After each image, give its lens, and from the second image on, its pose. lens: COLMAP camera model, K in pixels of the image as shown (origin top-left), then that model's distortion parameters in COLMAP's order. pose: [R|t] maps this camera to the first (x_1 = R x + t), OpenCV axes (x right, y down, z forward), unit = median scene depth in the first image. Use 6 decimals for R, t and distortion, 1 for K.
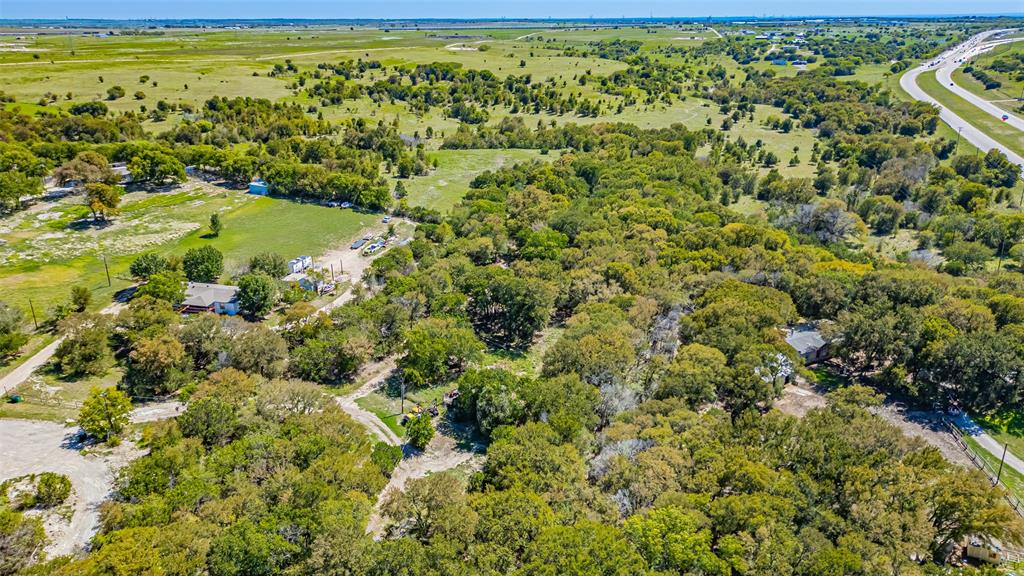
lens RADIAL K [[712.3, 0, 511.0], [0, 712.3, 287.7], [0, 0, 1]] dist [0.013286, -0.001029]
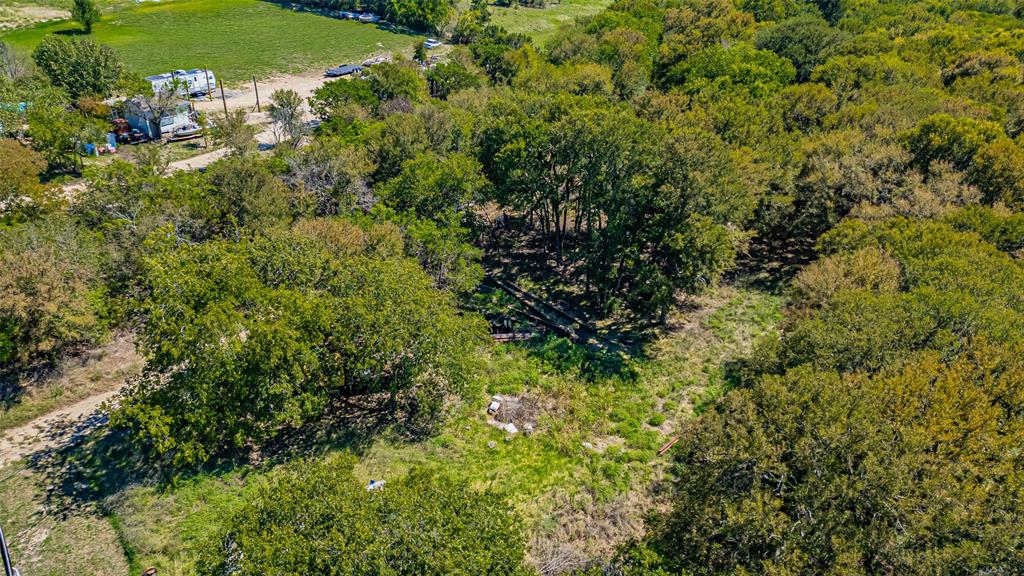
lens RADIAL K [[712.3, 0, 512.1], [0, 712.3, 289.9], [0, 0, 1]] dist [0.013286, -0.001029]
pose [[0.970449, 0.116336, -0.211412, 0.027929], [-0.093716, 0.989043, 0.114065, 0.028020], [0.222366, -0.090882, 0.970718, 0.637795]]
